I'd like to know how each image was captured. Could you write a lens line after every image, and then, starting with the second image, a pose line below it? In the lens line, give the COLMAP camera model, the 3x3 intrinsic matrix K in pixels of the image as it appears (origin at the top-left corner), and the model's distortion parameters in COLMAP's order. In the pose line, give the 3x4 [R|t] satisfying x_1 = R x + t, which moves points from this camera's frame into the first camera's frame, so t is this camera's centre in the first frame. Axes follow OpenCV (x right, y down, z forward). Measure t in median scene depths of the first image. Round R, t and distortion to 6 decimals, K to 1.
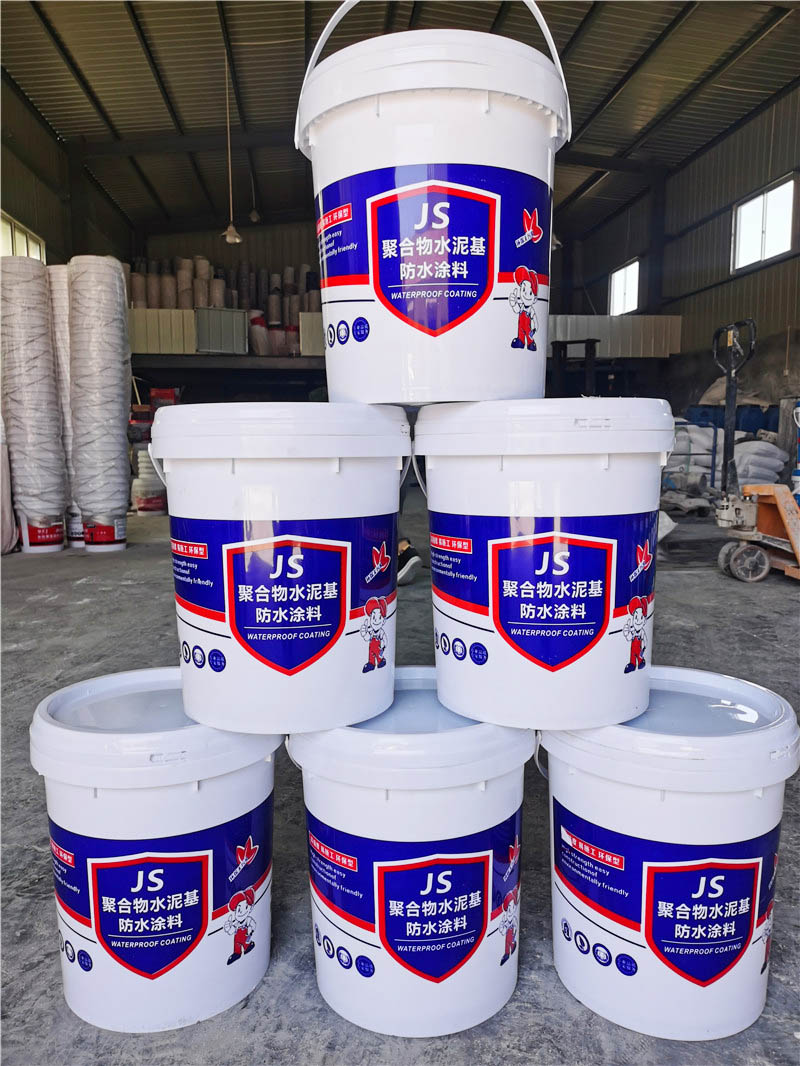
lens RADIAL K [[831.2, 0, 398.5], [0, 831.2, 523.8], [0, 0, 1]] dist [0.017849, 0.000841]
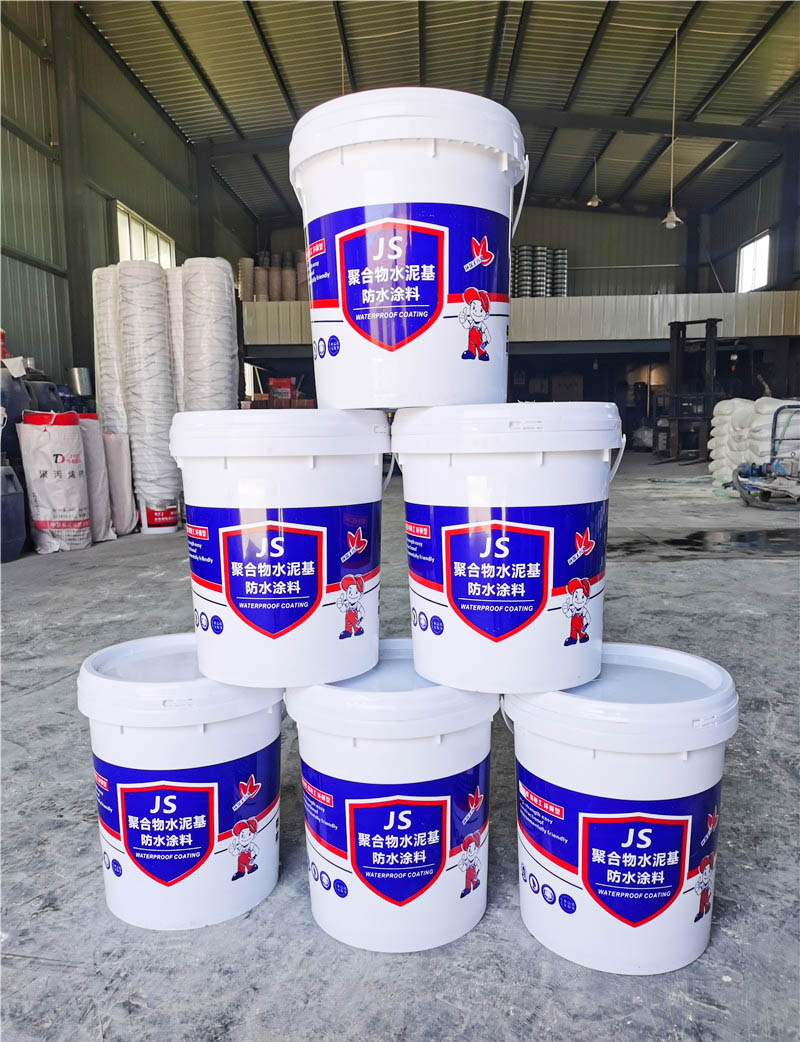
lens RADIAL K [[826.6, 0, 400.0], [0, 826.6, 521.0], [0, 0, 1]] dist [0.030695, -0.006007]
pose [[0.989729, 0.008919, -0.142675, 0.205030], [-0.006750, 0.999854, 0.015679, -0.005708], [0.142794, -0.014554, 0.989645, -0.137588]]
